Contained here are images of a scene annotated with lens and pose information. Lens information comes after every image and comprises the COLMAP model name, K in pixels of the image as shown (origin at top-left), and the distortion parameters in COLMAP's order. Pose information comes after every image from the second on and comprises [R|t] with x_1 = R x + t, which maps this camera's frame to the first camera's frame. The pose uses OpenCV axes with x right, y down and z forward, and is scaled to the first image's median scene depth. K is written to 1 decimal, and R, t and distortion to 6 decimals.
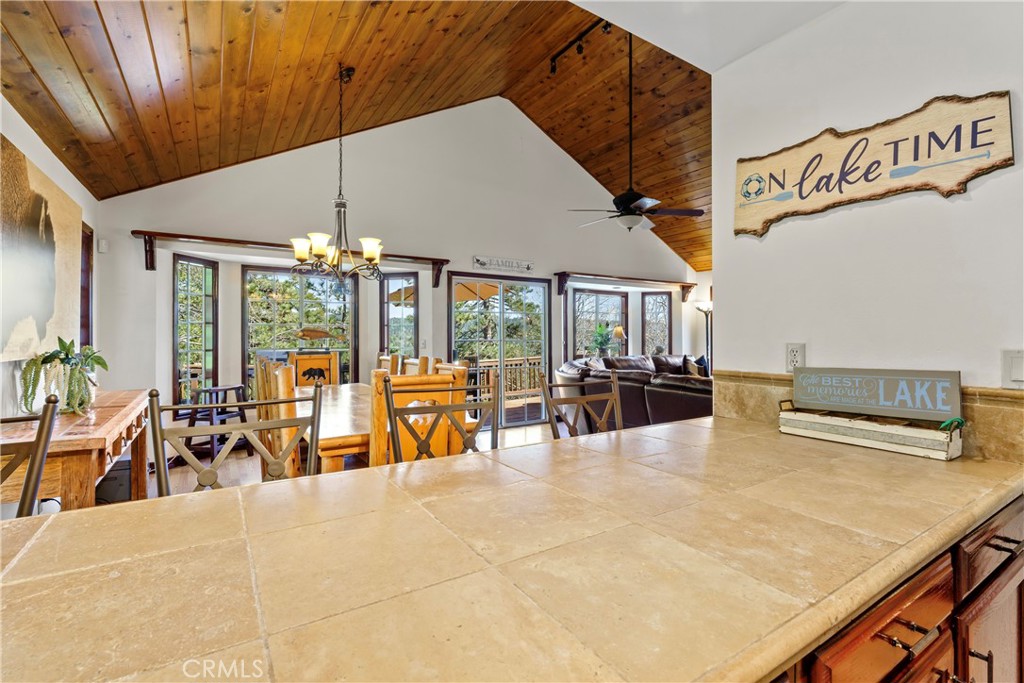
lens RADIAL K [[463.7, 0, 512.0], [0, 463.7, 341.5], [0, 0, 1]] dist [-0.013166, -0.000087]
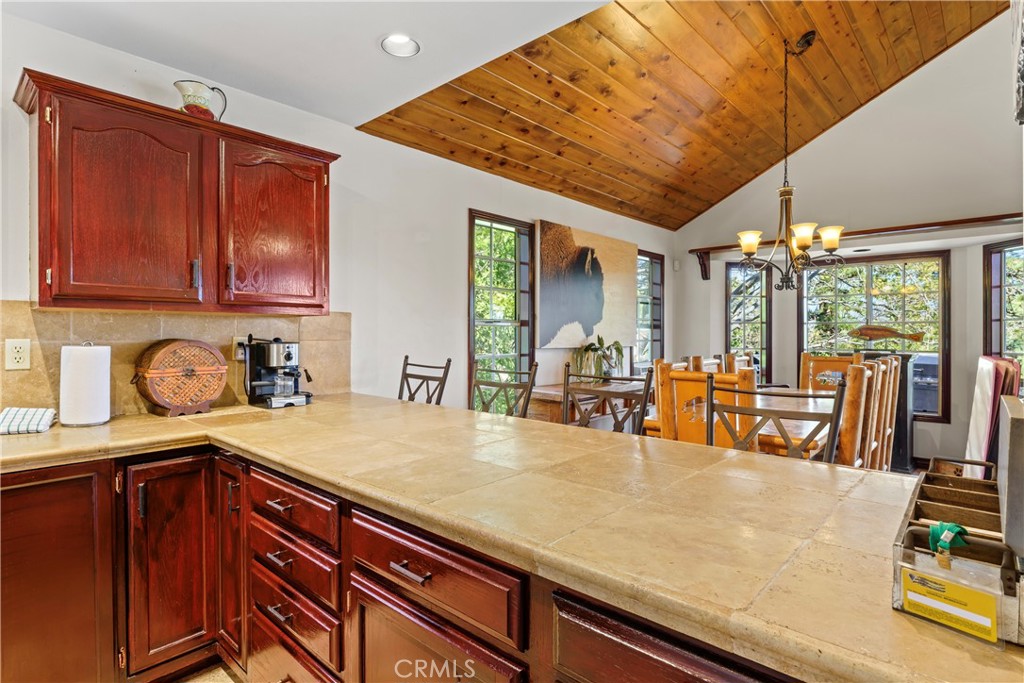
lens RADIAL K [[528.7, 0, 512.0], [0, 528.7, 341.5], [0, 0, 1]] dist [-0.001228, -0.000058]
pose [[0.257274, 0.010308, -0.966283, 0.635883], [-0.013296, 0.999886, 0.007126, 0.002938], [0.966247, 0.011014, 0.257382, 0.243472]]
